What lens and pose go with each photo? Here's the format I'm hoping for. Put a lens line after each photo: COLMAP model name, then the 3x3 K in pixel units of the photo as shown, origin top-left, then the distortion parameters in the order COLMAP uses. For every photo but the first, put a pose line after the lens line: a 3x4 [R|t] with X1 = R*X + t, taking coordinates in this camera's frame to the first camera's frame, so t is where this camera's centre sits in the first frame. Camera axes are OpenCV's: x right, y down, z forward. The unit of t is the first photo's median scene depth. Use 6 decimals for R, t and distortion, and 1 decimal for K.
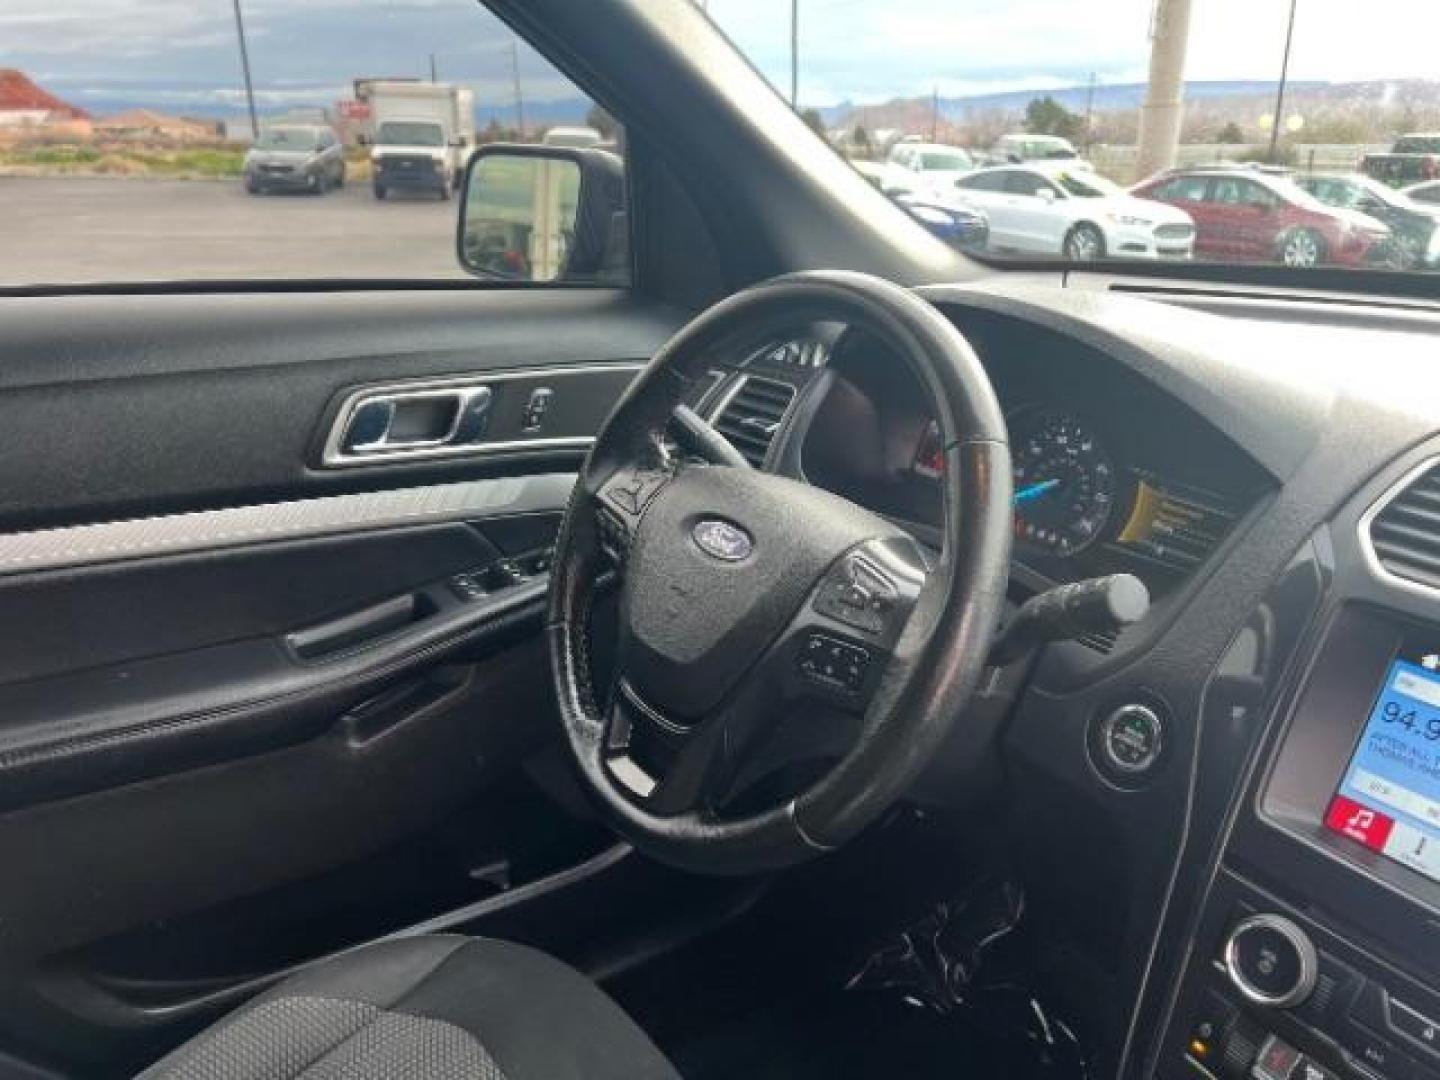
lens RADIAL K [[1080.7, 0, 720.3], [0, 1080.7, 548.7], [0, 0, 1]] dist [0.054251, -0.060397]
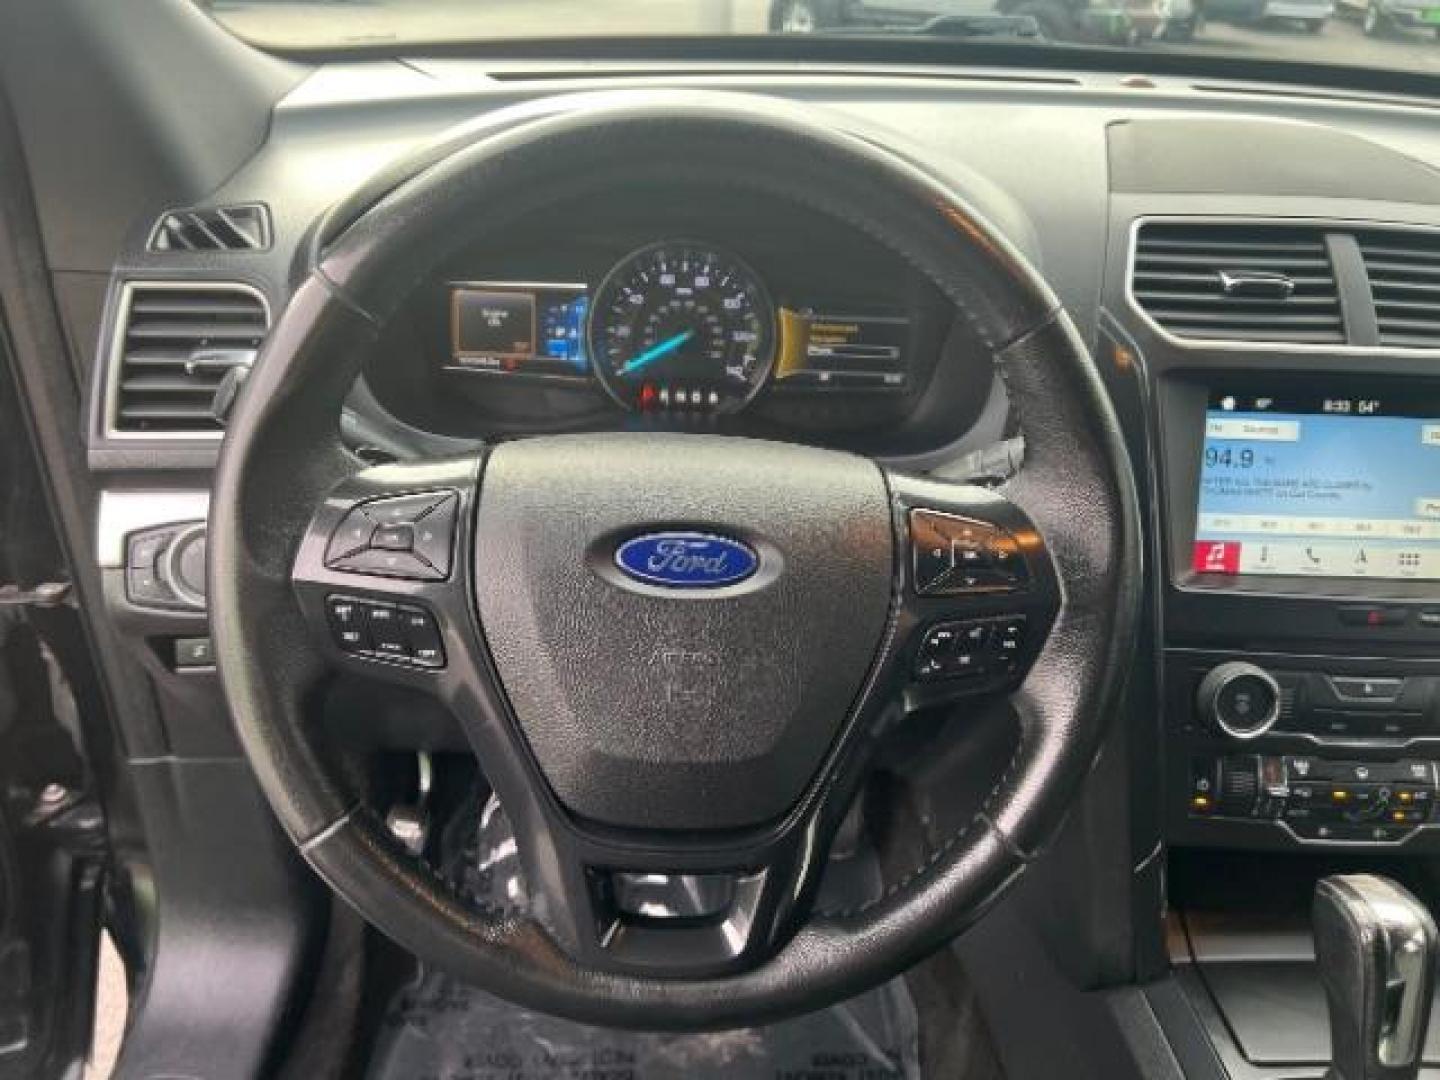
lens RADIAL K [[1080.7, 0, 718.7], [0, 1080.7, 546.6], [0, 0, 1]] dist [0.054251, -0.060397]
pose [[0.559238, -0.403262, 0.724316, -0.527853], [0.255262, 0.915028, 0.312355, -0.248098], [-0.788730, 0.010210, 0.614655, 0.704524]]
